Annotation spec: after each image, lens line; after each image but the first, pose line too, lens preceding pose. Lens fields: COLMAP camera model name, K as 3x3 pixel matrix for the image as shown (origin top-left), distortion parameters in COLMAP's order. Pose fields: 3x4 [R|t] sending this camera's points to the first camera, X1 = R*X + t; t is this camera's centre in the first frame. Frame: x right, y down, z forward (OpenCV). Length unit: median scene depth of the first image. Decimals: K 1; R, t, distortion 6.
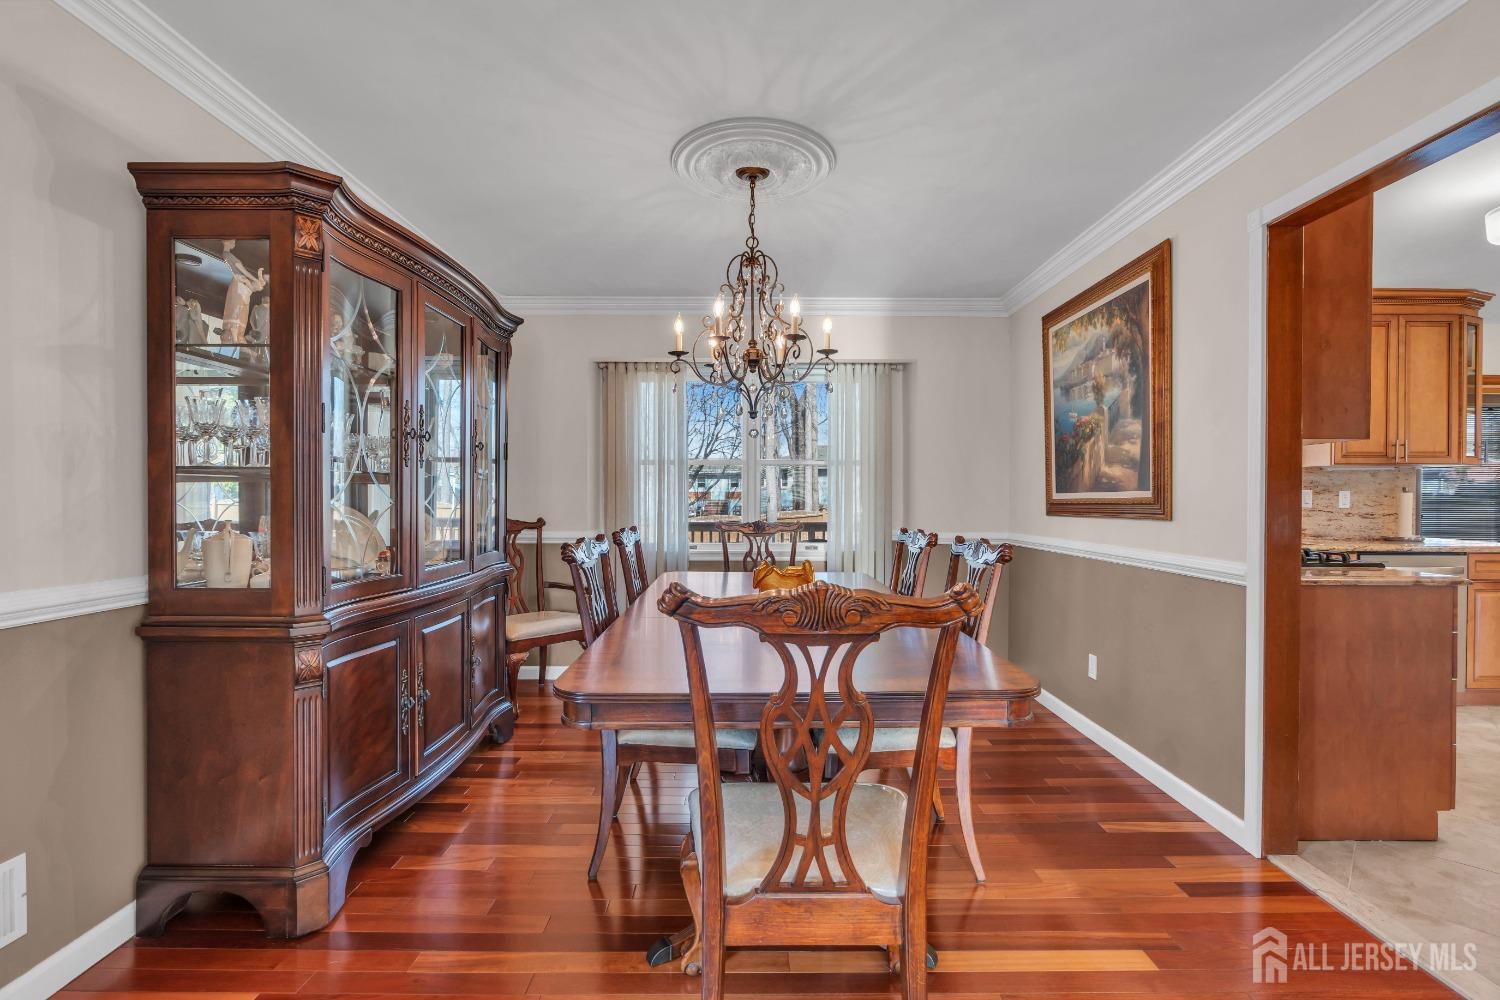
lens RADIAL K [[670.4, 0, 750.0], [0, 670.4, 500.0], [0, 0, 1]] dist [-0.005182, 0.000366]
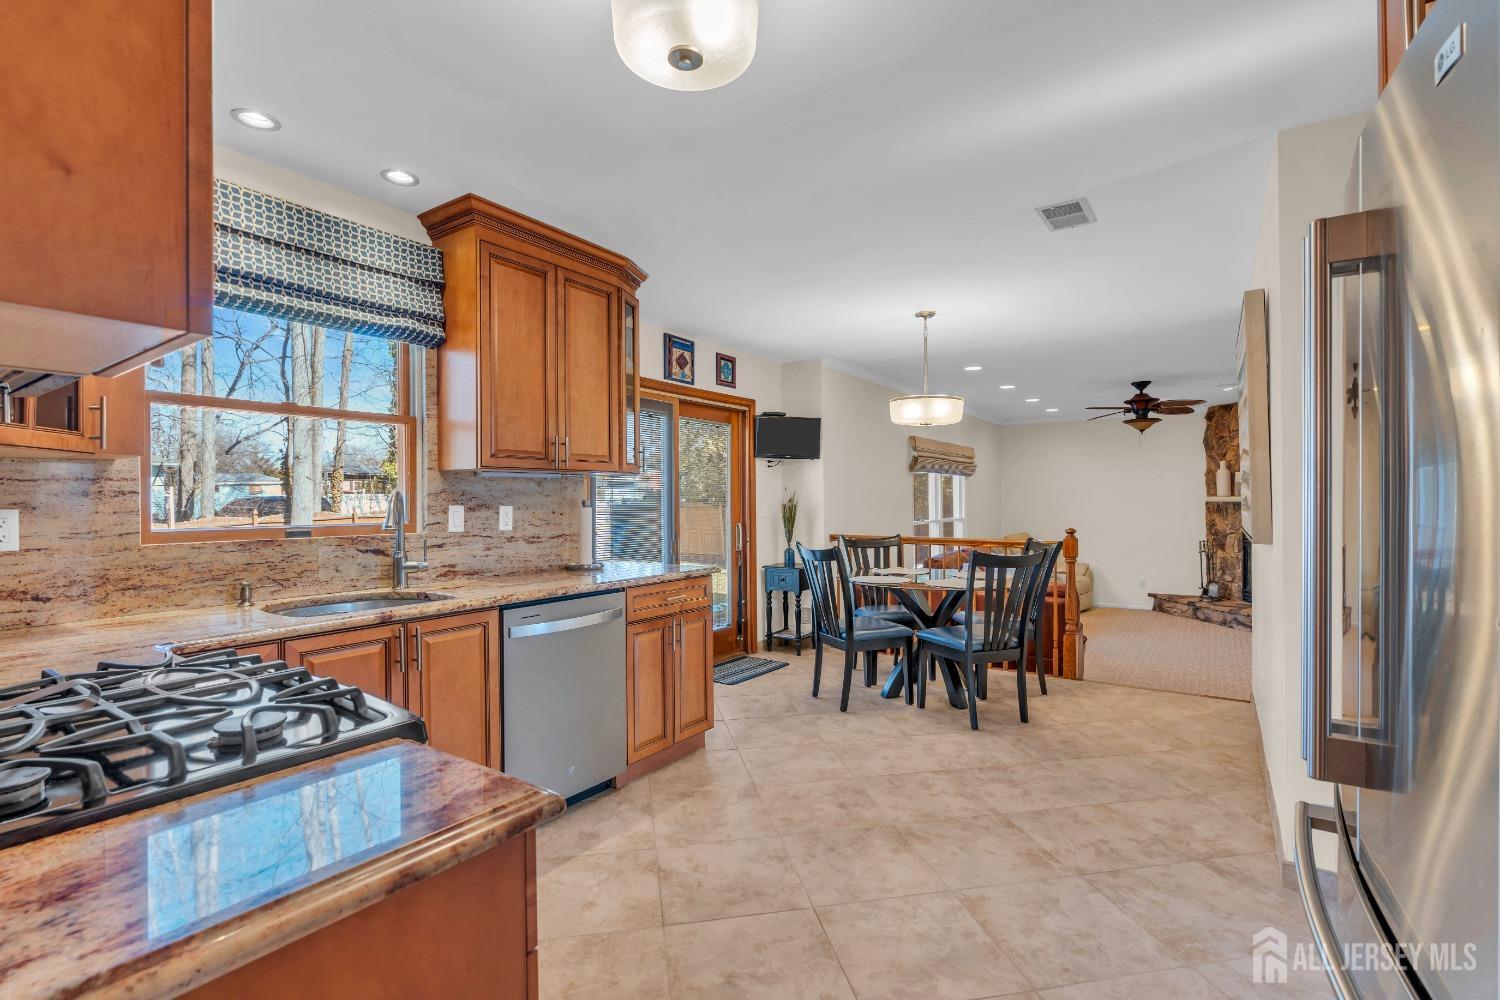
lens RADIAL K [[695.3, 0, 750.0], [0, 695.3, 500.0], [0, 0, 1]] dist [-0.002659, -0.000043]
pose [[0.557703, -0.008276, 0.829999, 0.443871], [0.012735, 0.999918, 0.001413, -0.018681], [-0.829943, 0.009782, 0.557763, 0.391581]]
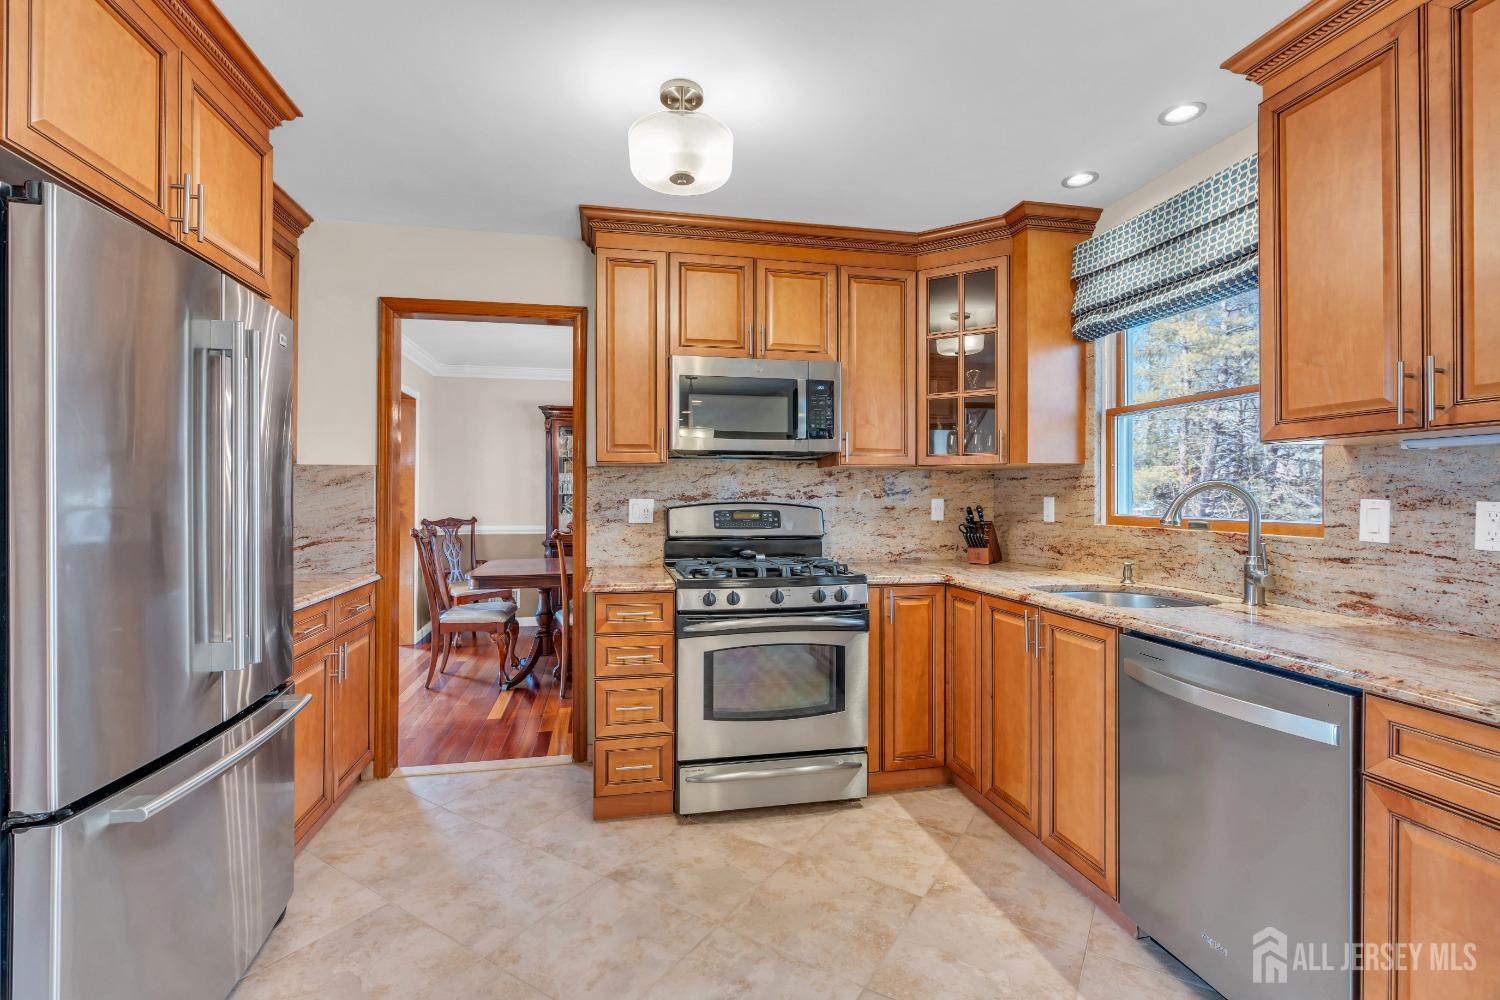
lens RADIAL K [[670.4, 0, 750.0], [0, 670.4, 500.0], [0, 0, 1]] dist [-0.005182, 0.000366]
pose [[0.213114, 0.001151, -0.977027, 1.209721], [-0.001775, 0.999998, 0.000791, -0.015196], [0.977026, 0.001566, 0.213115, 0.563504]]
